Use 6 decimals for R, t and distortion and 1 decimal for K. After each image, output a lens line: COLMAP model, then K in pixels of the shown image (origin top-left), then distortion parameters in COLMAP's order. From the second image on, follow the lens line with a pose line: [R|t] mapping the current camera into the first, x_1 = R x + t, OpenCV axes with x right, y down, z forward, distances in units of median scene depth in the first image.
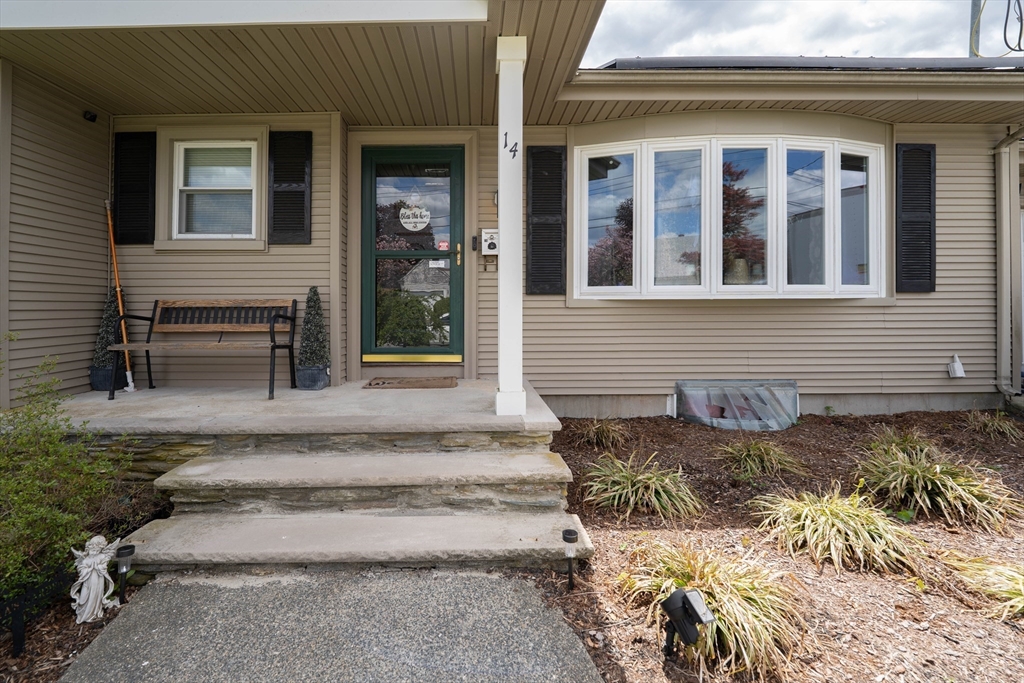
lens RADIAL K [[430.2, 0, 452.2], [0, 430.2, 293.2], [0, 0, 1]] dist [-0.003634, -0.003577]
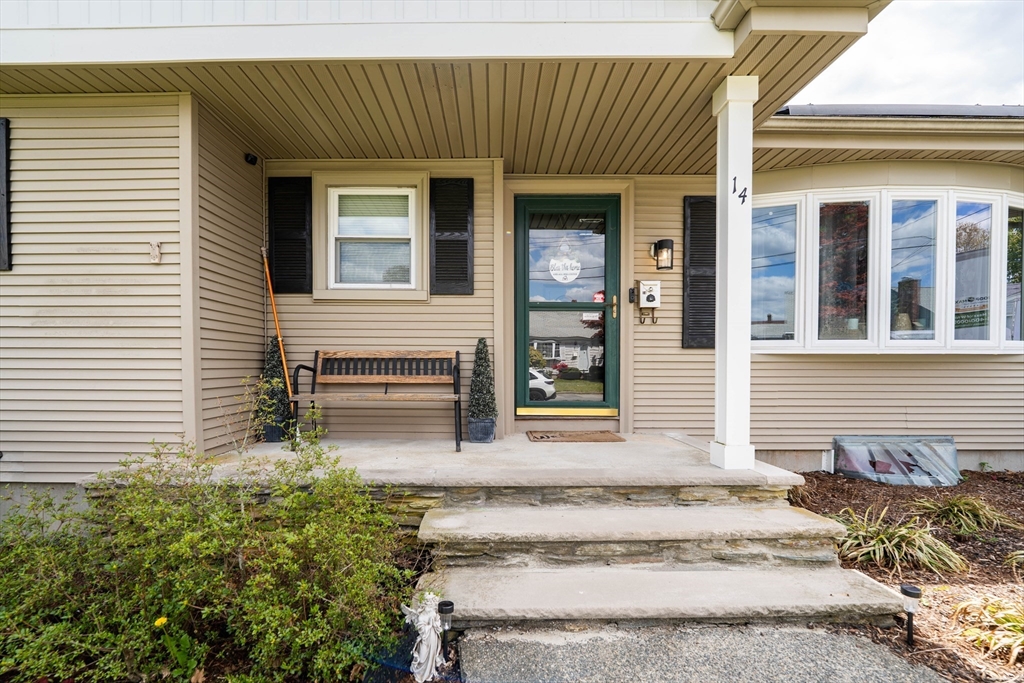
lens RADIAL K [[430.2, 0, 514.2], [0, 430.2, 359.1], [0, 0, 1]] dist [-0.003634, -0.003577]
pose [[0.999972, 0.007114, 0.002278, -0.244124], [-0.007165, 0.999709, 0.023020, 0.009555], [-0.002114, -0.023036, 0.999732, 0.019496]]
